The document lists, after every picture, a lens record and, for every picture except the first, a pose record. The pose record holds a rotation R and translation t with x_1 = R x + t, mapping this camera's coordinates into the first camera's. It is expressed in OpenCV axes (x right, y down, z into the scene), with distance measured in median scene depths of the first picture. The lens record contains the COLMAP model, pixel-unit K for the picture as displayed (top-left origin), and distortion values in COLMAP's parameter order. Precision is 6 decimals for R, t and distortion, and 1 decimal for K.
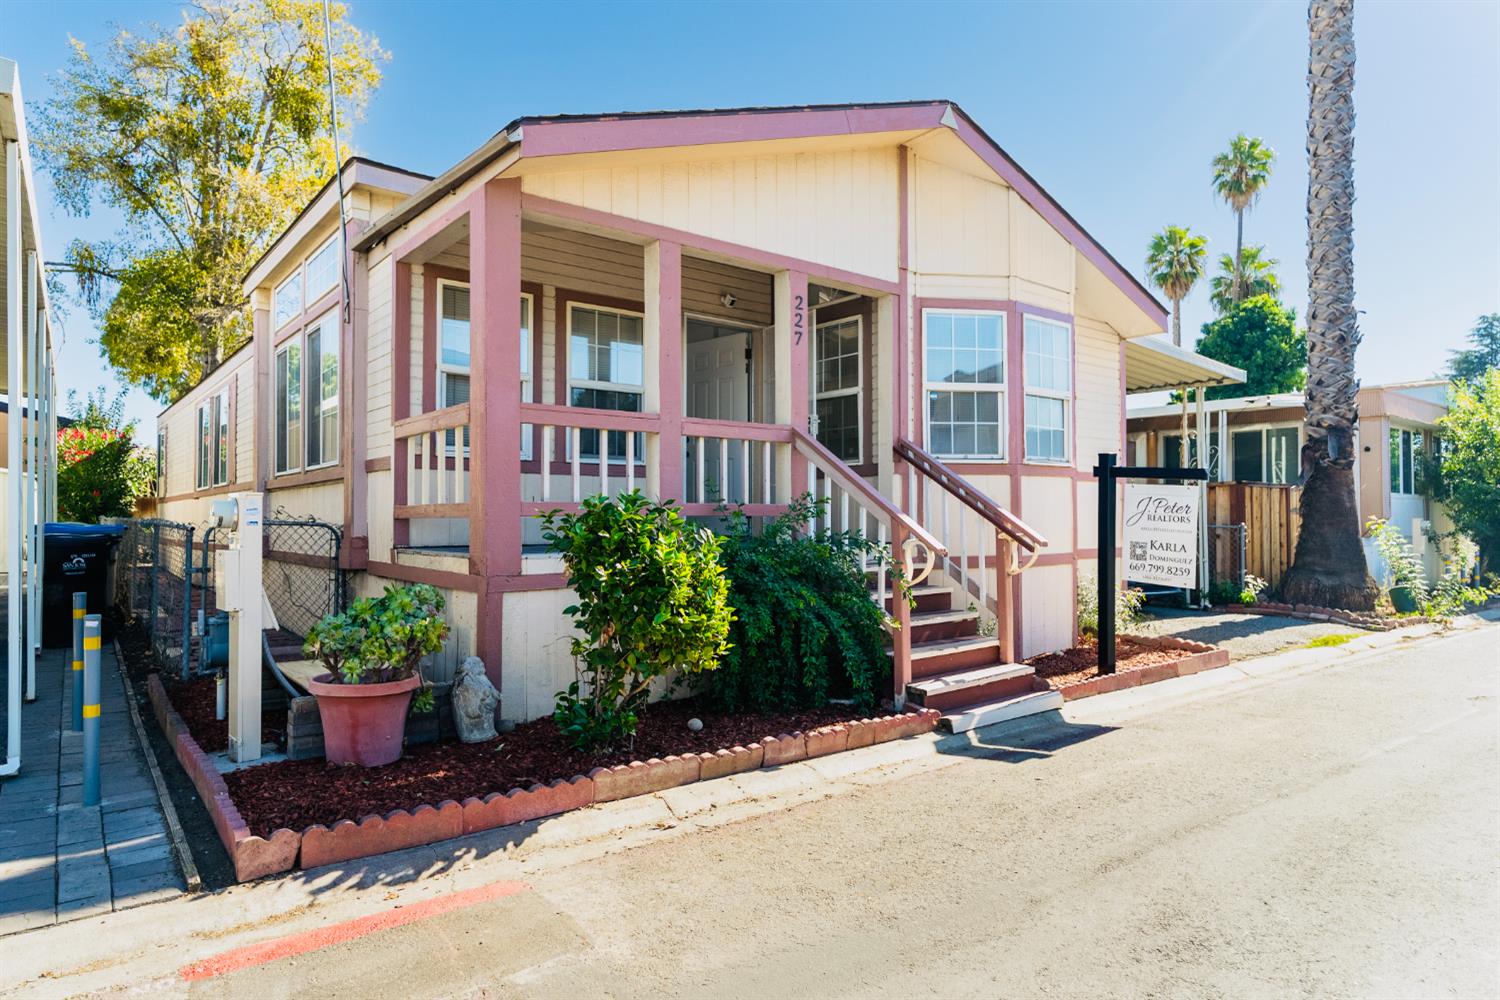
lens RADIAL K [[876.1, 0, 750.8], [0, 876.1, 516.7], [0, 0, 1]] dist [-0.000151, -0.000307]
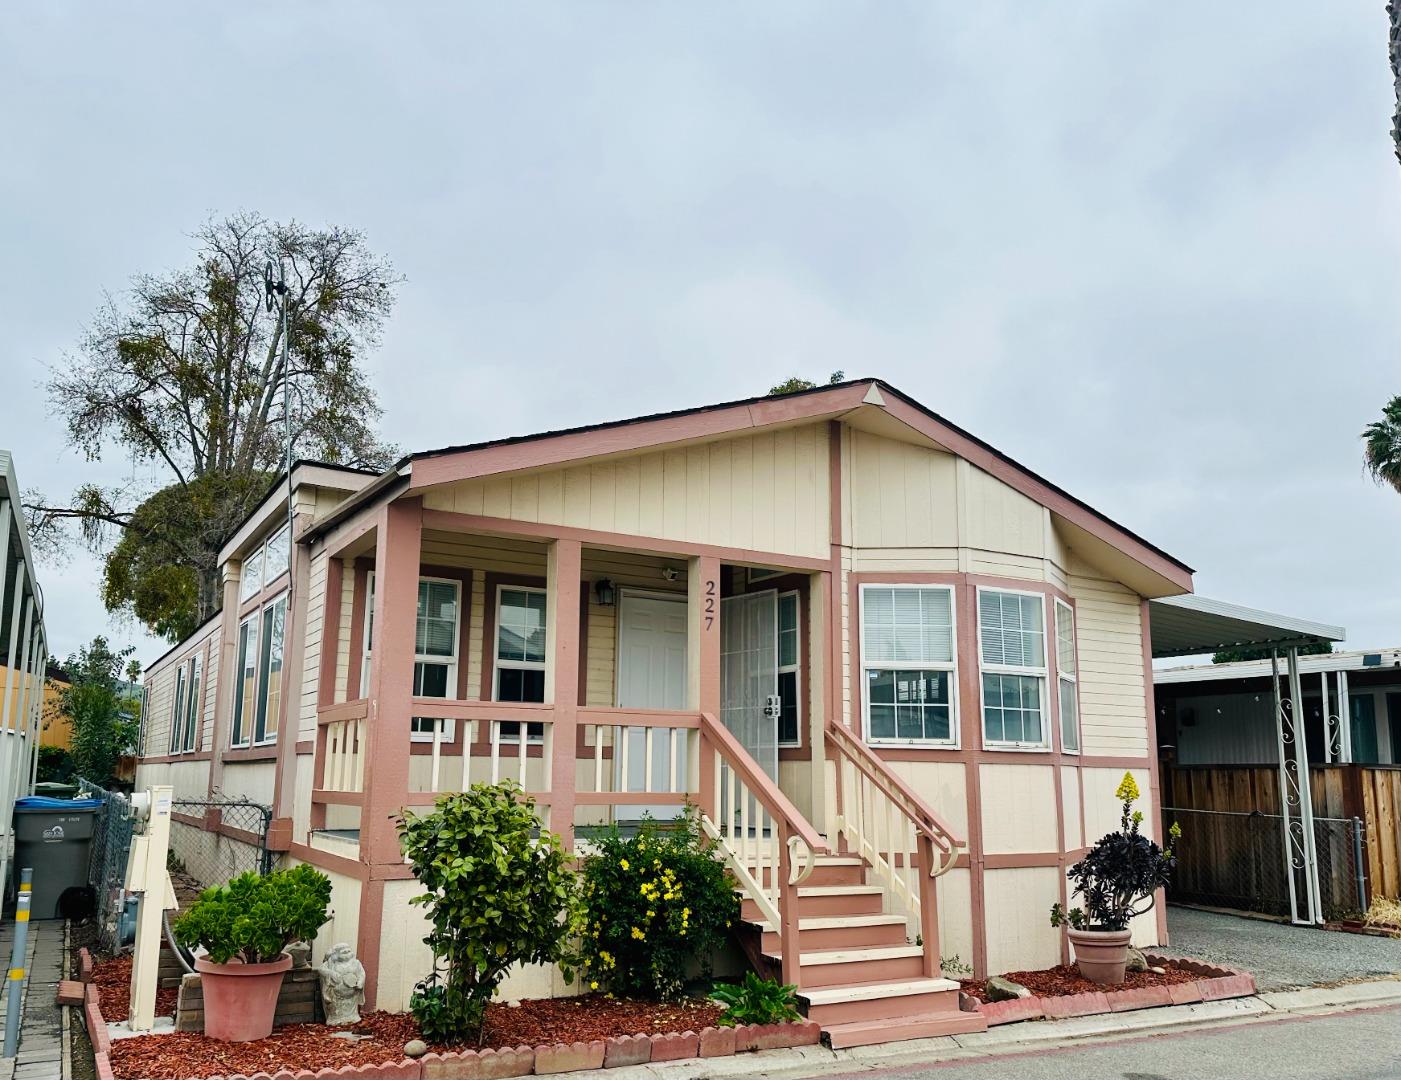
lens RADIAL K [[1106.4, 0, 655.5], [0, 1106.4, 621.5], [0, 0, 1]] dist [0.121441, -0.202725]
pose [[0.983580, -0.008514, -0.180273, 0.204767], [-0.016267, 0.990638, -0.135539, -0.032143], [0.179739, 0.136246, 0.974233, -0.215586]]
